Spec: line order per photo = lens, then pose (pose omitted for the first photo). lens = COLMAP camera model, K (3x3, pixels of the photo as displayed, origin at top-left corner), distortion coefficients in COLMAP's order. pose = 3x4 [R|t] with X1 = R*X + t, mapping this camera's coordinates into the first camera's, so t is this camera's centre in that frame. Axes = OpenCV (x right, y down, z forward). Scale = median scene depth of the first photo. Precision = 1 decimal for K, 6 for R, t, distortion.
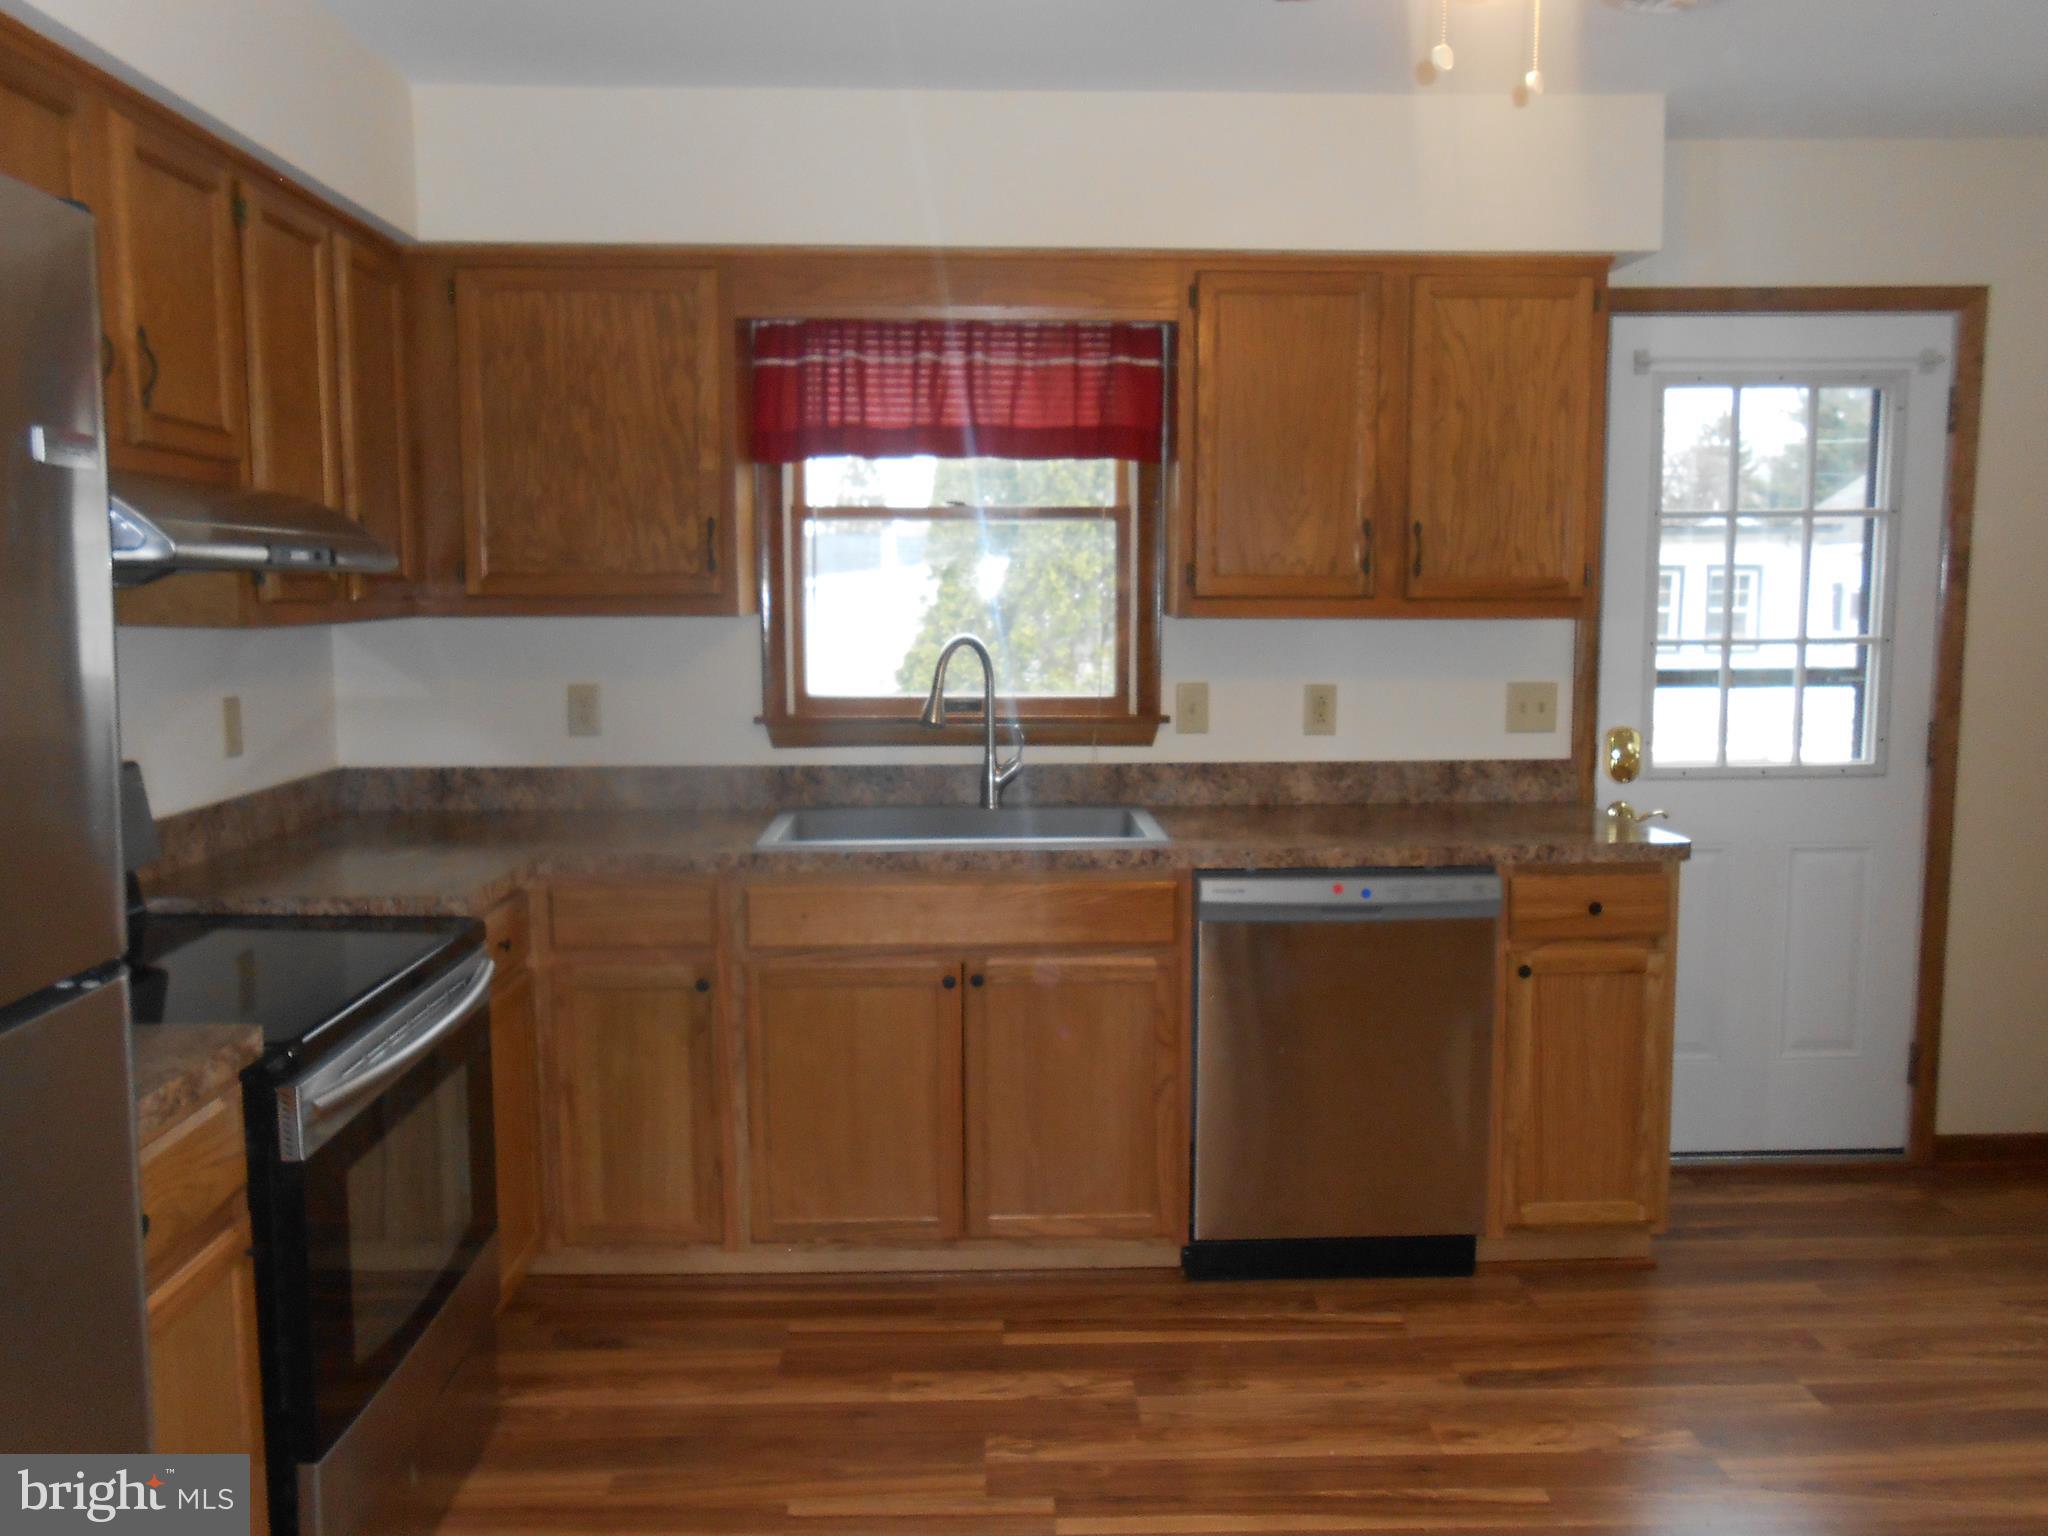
lens RADIAL K [[1594.4, 0, 1024.0], [0, 1594.4, 768.0], [0, 0, 1]] dist [-0.078911, 0.116029]
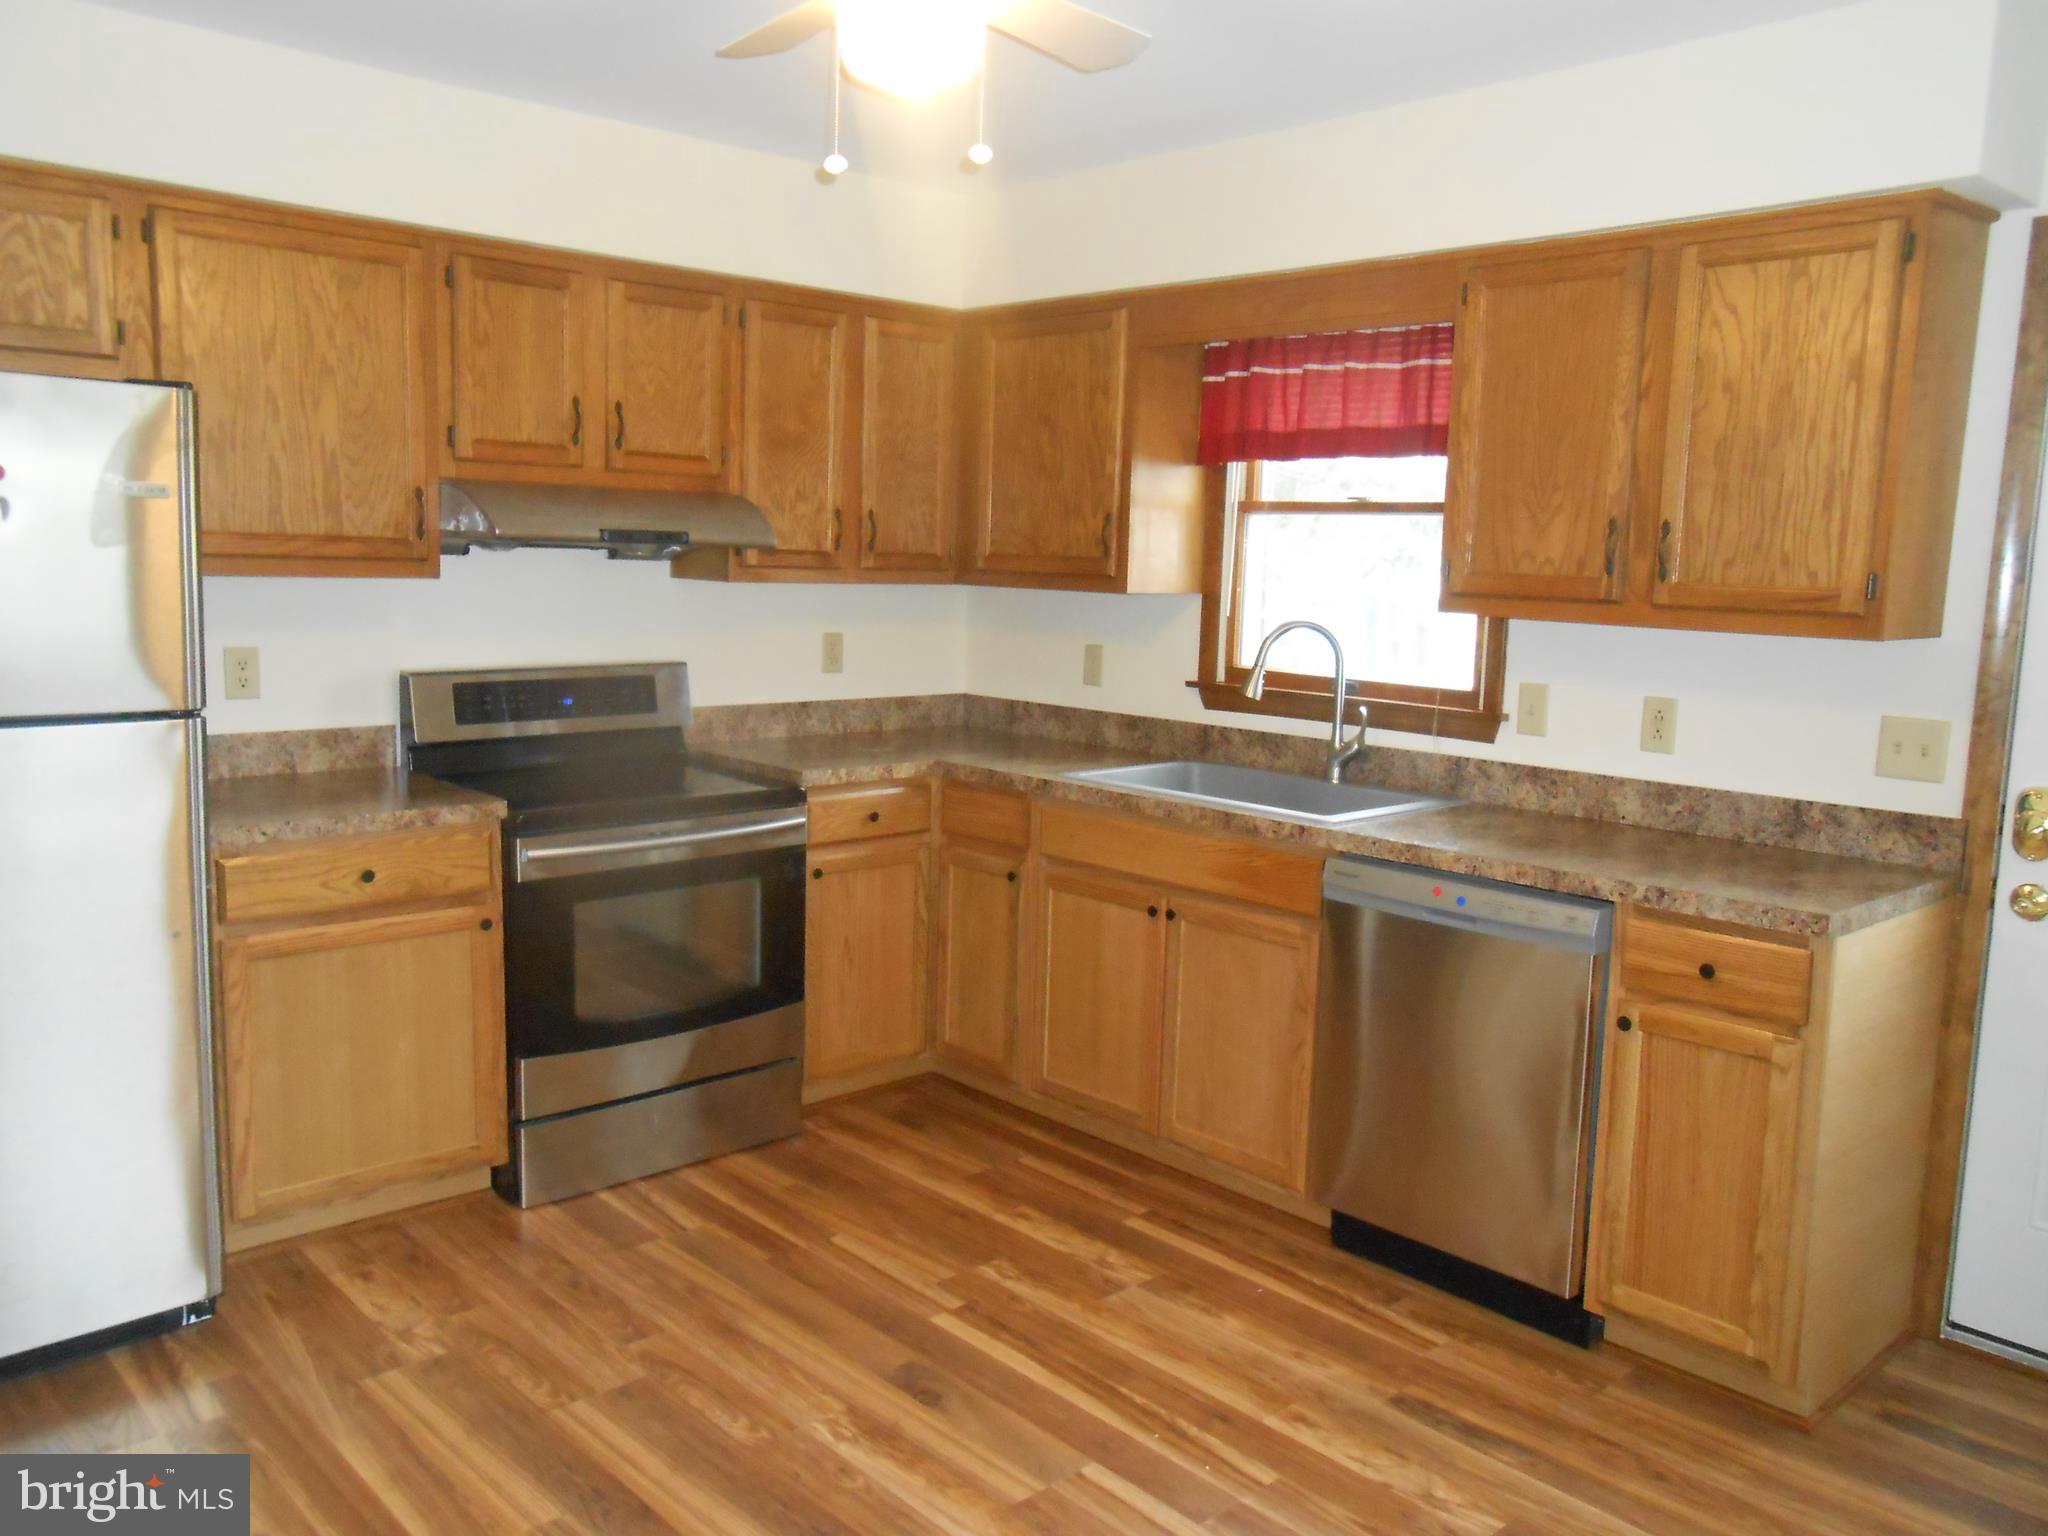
lens RADIAL K [[1602.0, 0, 1024.0], [0, 1602.0, 768.0], [0, 0, 1]] dist [-0.018280, -0.003496]
pose [[0.660631, 0.122946, -0.740575, 0.702637], [-0.114035, 0.991485, 0.062875, -0.031373], [0.741999, 0.042914, 0.669026, 0.127300]]
